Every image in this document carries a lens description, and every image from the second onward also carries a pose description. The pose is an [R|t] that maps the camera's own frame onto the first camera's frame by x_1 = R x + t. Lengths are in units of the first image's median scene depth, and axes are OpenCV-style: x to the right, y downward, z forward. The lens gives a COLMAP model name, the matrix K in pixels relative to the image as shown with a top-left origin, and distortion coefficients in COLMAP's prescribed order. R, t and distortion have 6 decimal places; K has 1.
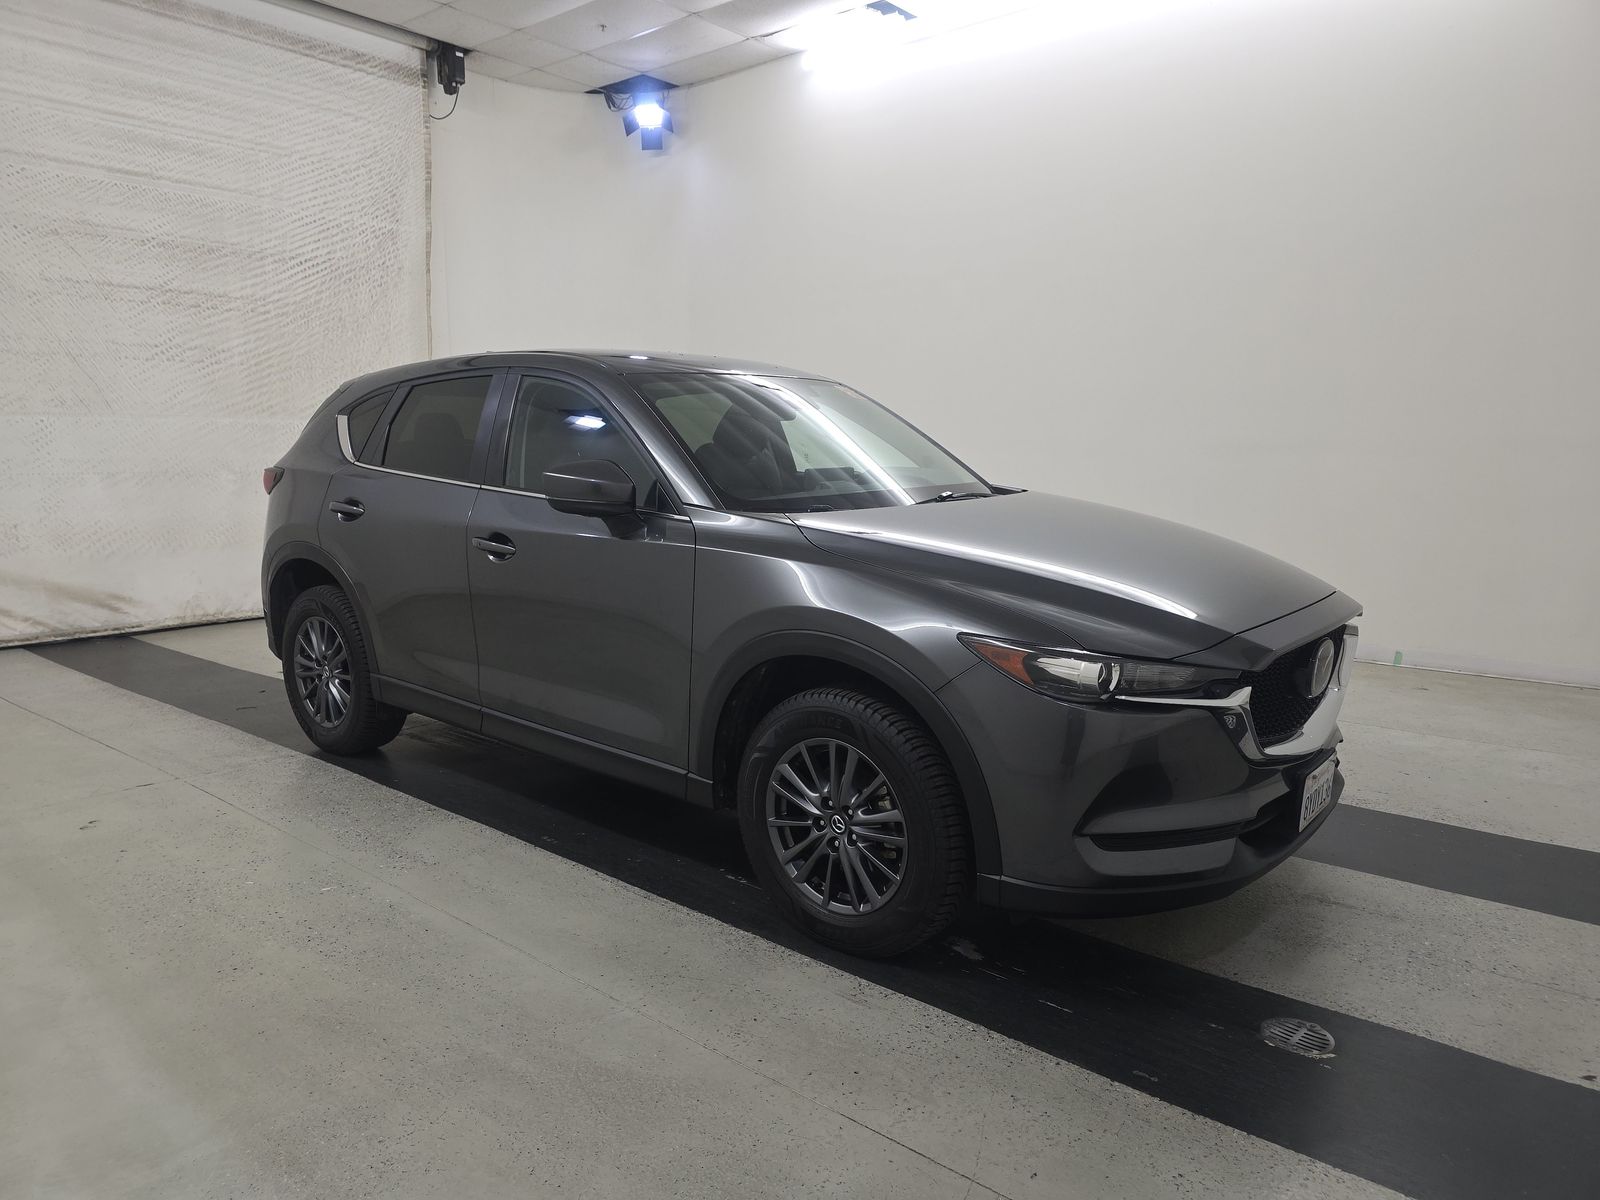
lens RADIAL K [[1080.2, 0, 798.2], [0, 1080.2, 599.5], [0, 0, 1]] dist [0.038038, -0.029353]
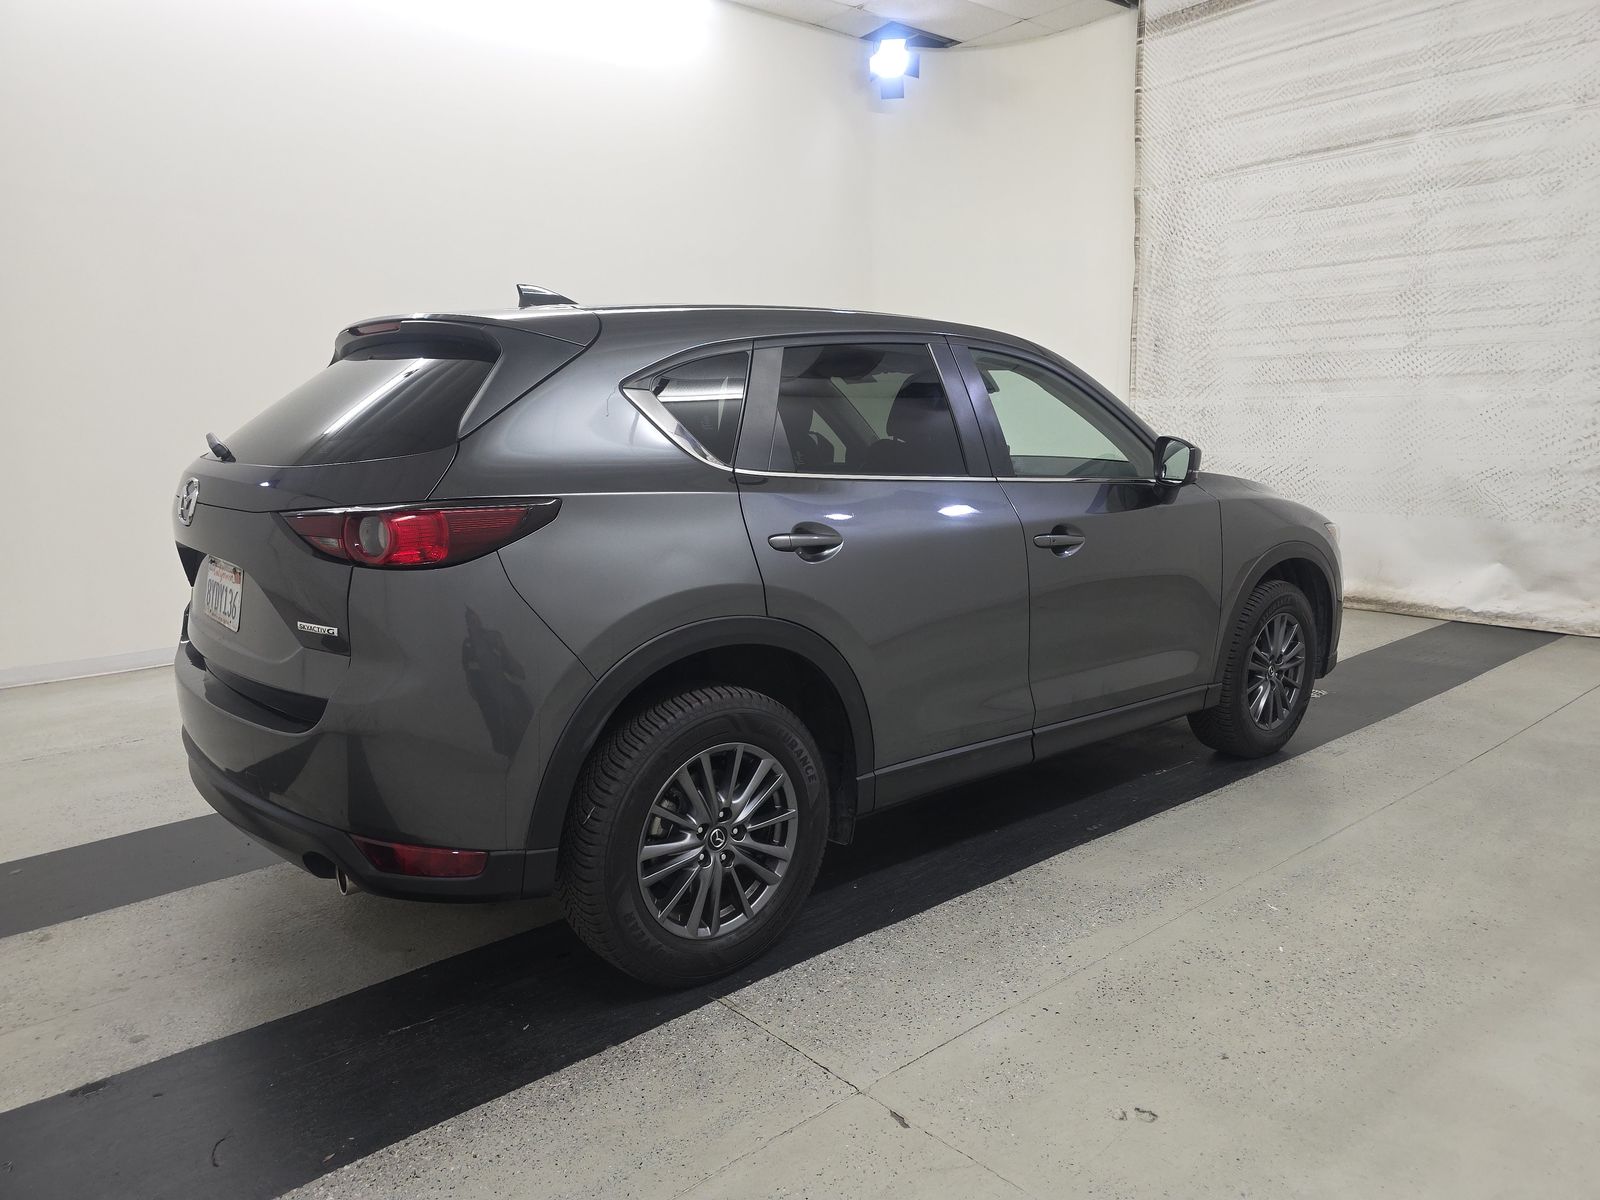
lens RADIAL K [[1080.2, 0, 798.2], [0, 1080.2, 599.5], [0, 0, 1]] dist [0.038038, -0.029353]
pose [[0.178725, -0.166222, 0.969757, -0.529737], [0.165091, 0.976719, 0.136989, -0.070709], [-0.969950, 0.135615, 0.202005, 0.457326]]
